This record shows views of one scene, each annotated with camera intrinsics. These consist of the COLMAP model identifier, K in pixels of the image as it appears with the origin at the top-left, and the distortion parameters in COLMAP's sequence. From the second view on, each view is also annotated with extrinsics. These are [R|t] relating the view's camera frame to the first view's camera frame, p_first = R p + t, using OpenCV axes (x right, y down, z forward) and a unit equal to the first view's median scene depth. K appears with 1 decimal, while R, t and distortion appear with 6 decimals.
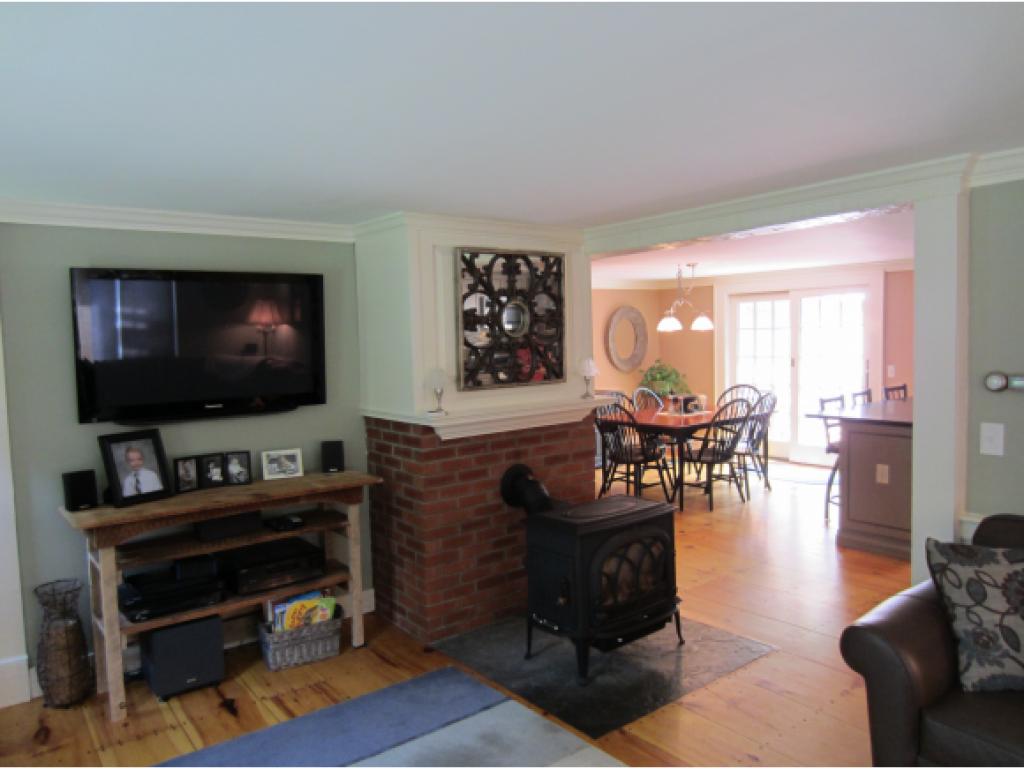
lens RADIAL K [[718.9, 0, 511.7], [0, 718.9, 382.5], [0, 0, 1]] dist [-0.038255, 0.014007]
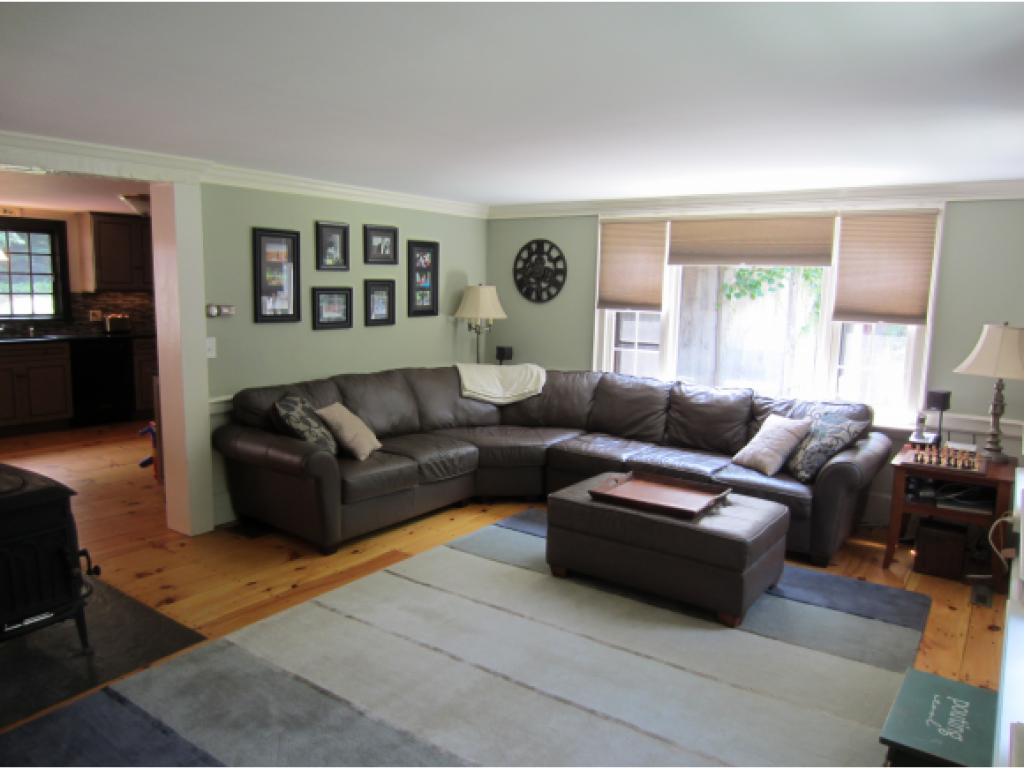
lens RADIAL K [[718.9, 0, 511.9], [0, 718.9, 385.7], [0, 0, 1]] dist [-0.038255, 0.014007]
pose [[-0.286485, -0.118991, 0.950667, -1.051646], [0.046361, 0.989374, 0.137806, -0.024505], [-0.956962, 0.083553, -0.277924, 0.832083]]
